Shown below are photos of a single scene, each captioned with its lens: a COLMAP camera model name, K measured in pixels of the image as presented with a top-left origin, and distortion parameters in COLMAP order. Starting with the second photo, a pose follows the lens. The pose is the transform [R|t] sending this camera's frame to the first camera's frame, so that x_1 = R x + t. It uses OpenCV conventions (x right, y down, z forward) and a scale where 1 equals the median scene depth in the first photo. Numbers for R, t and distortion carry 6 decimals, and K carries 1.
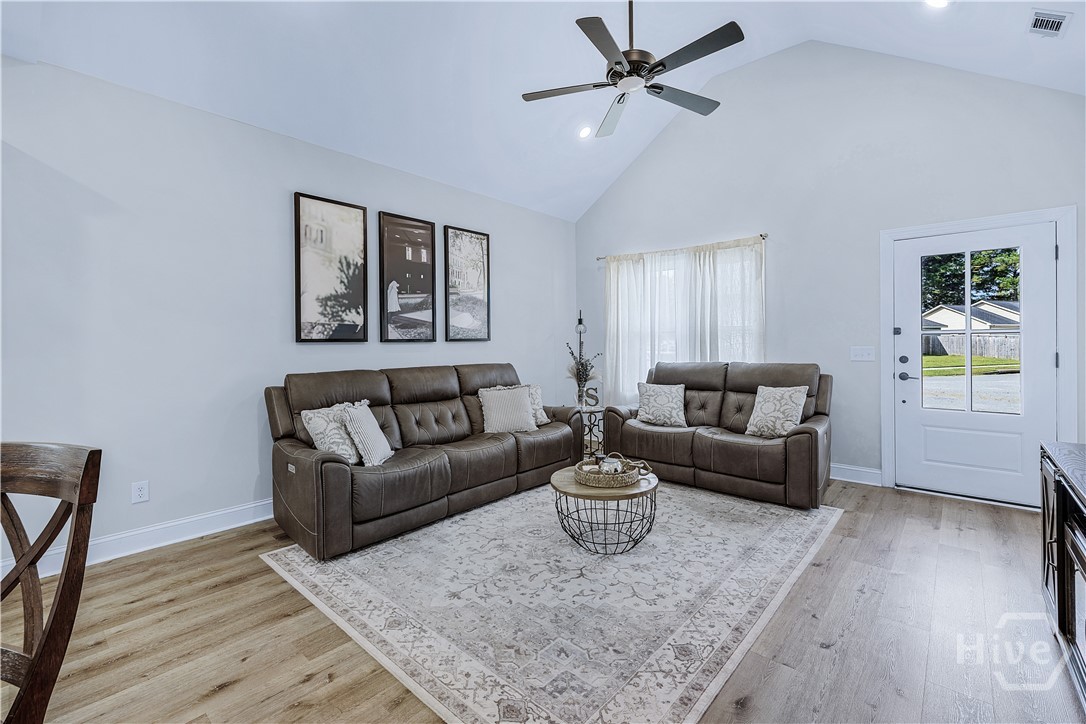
lens RADIAL K [[471.3, 0, 545.8], [0, 471.3, 345.6], [0, 0, 1]] dist [0.003550, 0.000092]
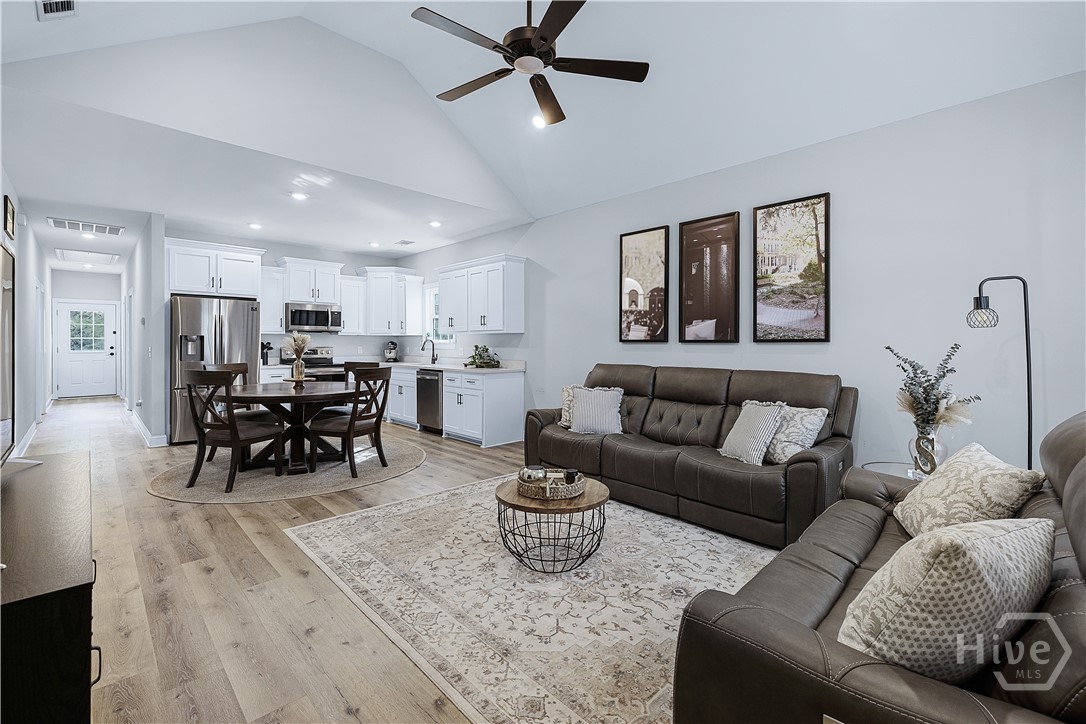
lens RADIAL K [[471.3, 0, 542.6], [0, 471.3, 345.0], [0, 0, 1]] dist [0.003550, 0.000092]
pose [[-0.083124, 0.013211, -0.996452, 1.071488], [-0.010696, 0.999843, 0.014149, -0.018907], [0.996482, 0.011834, -0.082970, 1.074289]]
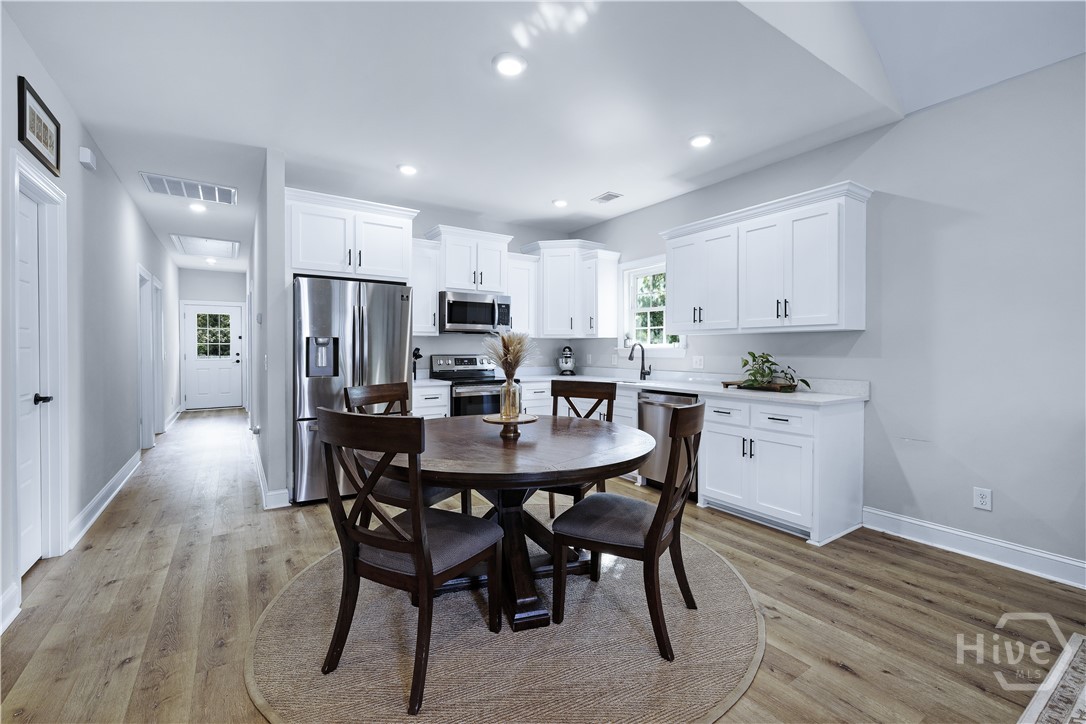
lens RADIAL K [[471.3, 0, 547.0], [0, 471.3, 353.5], [0, 0, 1]] dist [0.003550, 0.000092]
pose [[-0.259040, 0.019119, -0.965677, 0.310189], [-0.008243, 0.999724, 0.022004, -0.004589], [0.965831, 0.013660, -0.258811, 0.374745]]
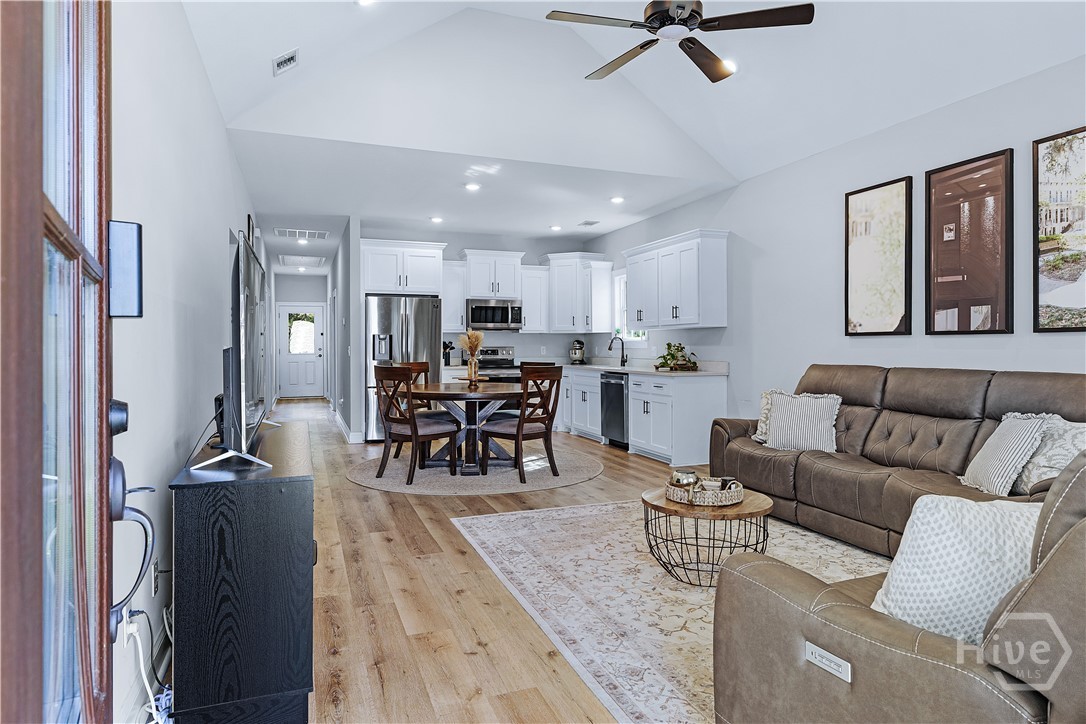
lens RADIAL K [[638.8, 0, 540.1], [0, 638.8, 348.5], [0, 0, 1]] dist [0.007762, -0.002010]
pose [[-0.470656, 0.014470, -0.882198, 1.280846], [-0.000978, 0.999856, 0.016922, -0.002931], [0.882316, 0.008828, -0.470574, 1.295132]]
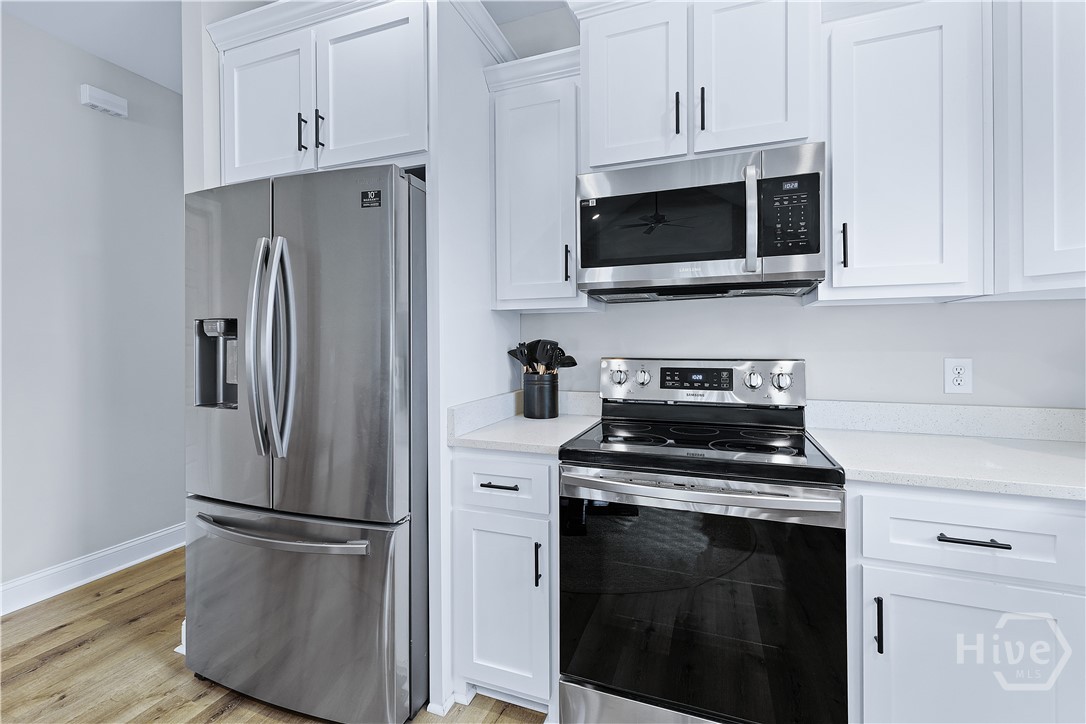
lens RADIAL K [[471.3, 0, 548.4], [0, 471.3, 343.6], [0, 0, 1]] dist [0.003550, 0.000092]
pose [[-0.936924, 0.014228, -0.349243, -0.960631], [0.008857, 0.999817, 0.016973, 0.009503], [0.349421, 0.012809, -0.936878, 0.124644]]
